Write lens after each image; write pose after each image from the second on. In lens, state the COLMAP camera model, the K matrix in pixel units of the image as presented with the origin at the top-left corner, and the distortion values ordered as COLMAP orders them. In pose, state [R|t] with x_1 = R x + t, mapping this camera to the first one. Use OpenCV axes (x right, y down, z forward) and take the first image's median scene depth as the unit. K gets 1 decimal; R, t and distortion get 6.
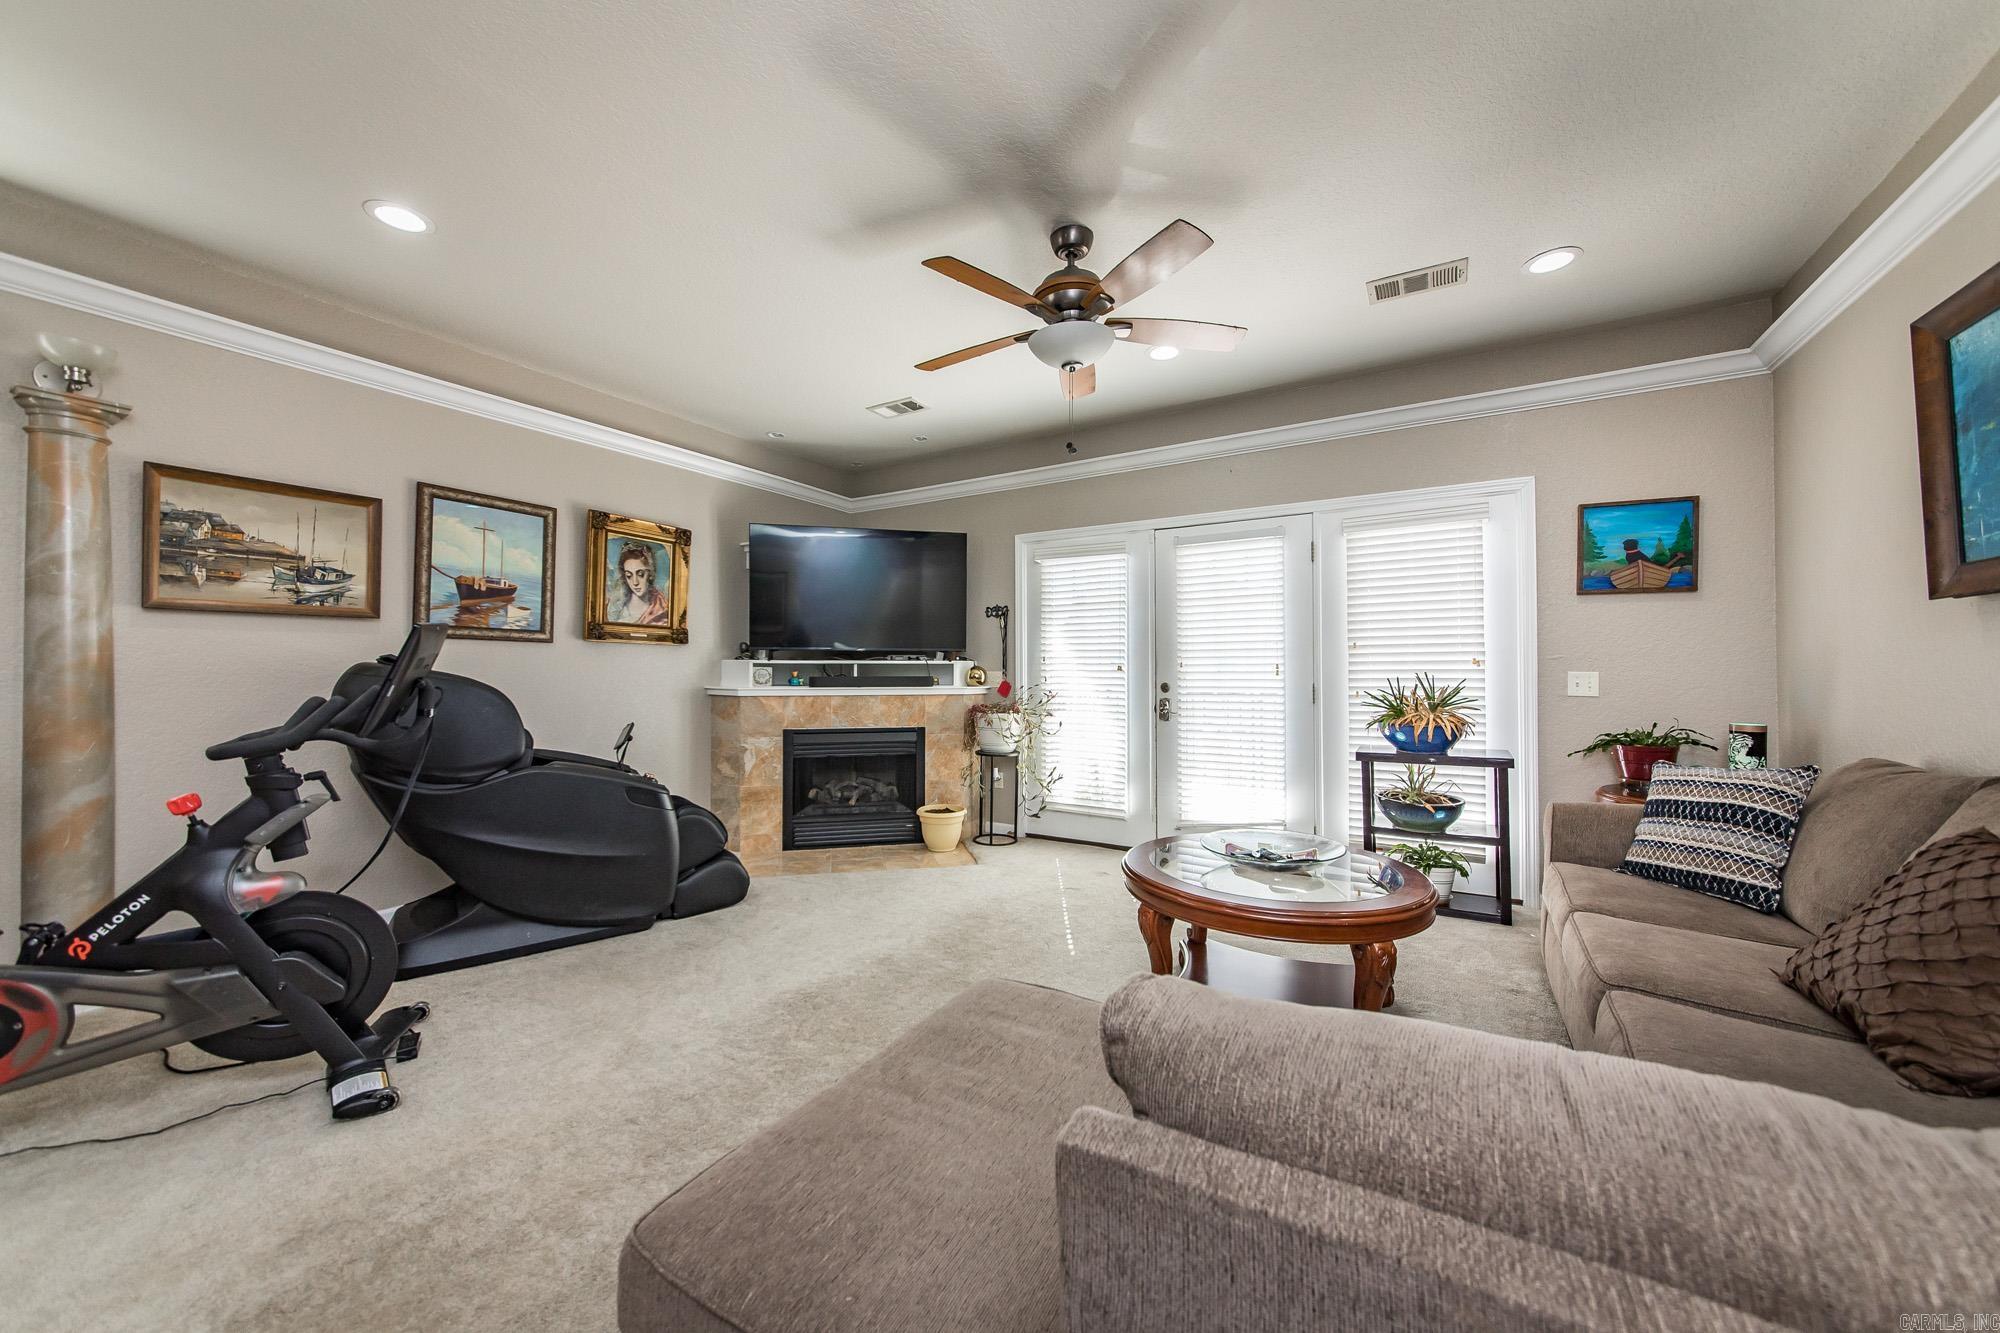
lens RADIAL K [[696.5, 0, 998.3], [0, 696.5, 656.2], [0, 0, 1]] dist [0.009454, 0.000477]
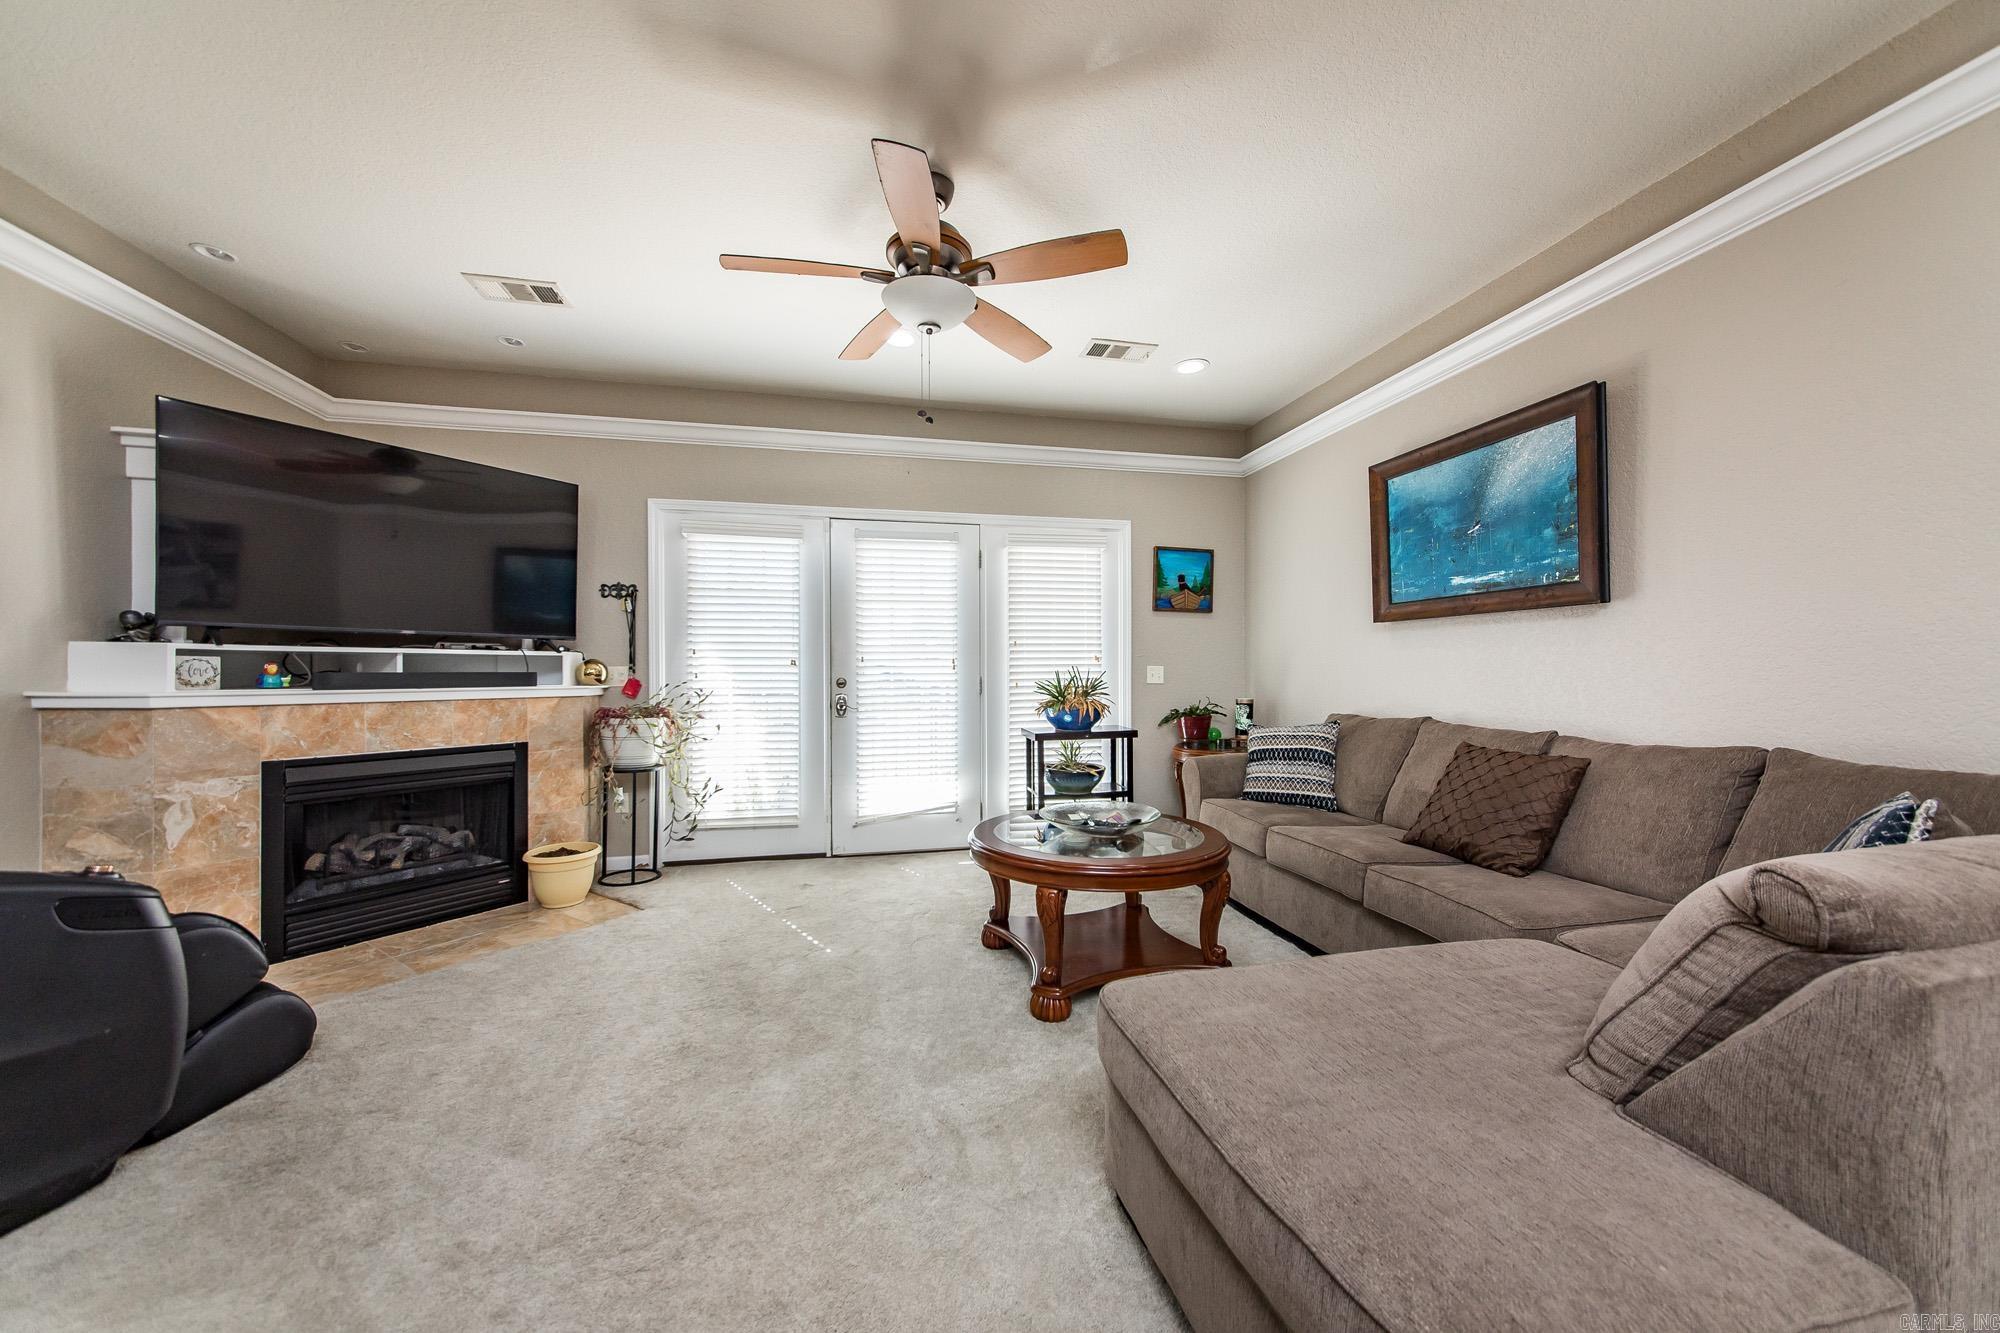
lens RADIAL K [[696.5, 0, 979.2], [0, 696.5, 666.9], [0, 0, 1]] dist [0.009454, 0.000477]
pose [[0.739691, 0.003662, 0.672936, -0.277394], [-0.011586, 0.999906, 0.007295, 0.013929], [-0.672846, -0.013193, 0.739665, 0.160792]]
